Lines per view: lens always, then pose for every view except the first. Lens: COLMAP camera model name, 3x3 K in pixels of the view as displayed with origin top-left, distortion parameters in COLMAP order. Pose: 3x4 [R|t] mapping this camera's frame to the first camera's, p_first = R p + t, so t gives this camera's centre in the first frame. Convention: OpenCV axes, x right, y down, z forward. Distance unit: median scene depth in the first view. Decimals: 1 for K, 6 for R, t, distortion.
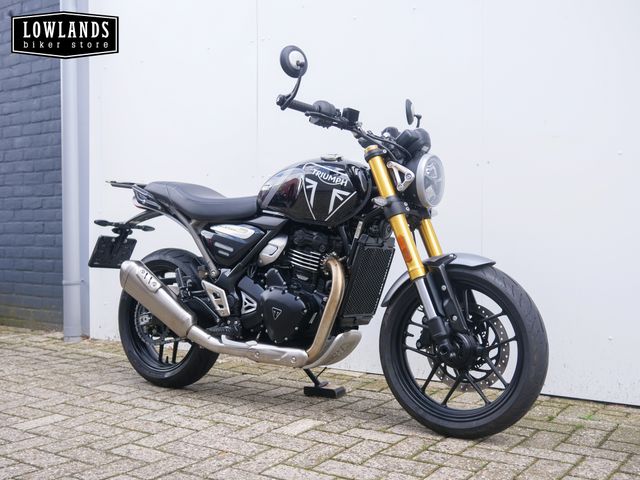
lens RADIAL K [[752.7, 0, 354.8], [0, 752.7, 241.2], [0, 0, 1]] dist [-0.008507, -0.002656]
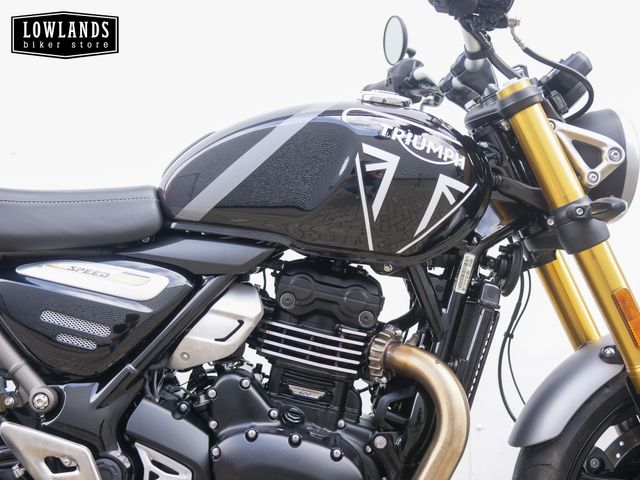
lens RADIAL K [[718.9, 0, 320.0], [0, 718.9, 240.0], [0, 0, 1]] dist [-0.007518, -0.012963]
pose [[0.830139, -0.003810, 0.557543, -0.274313], [0.008135, 0.999953, -0.005279, -0.030696], [-0.557497, 0.008918, 0.830131, 0.662672]]
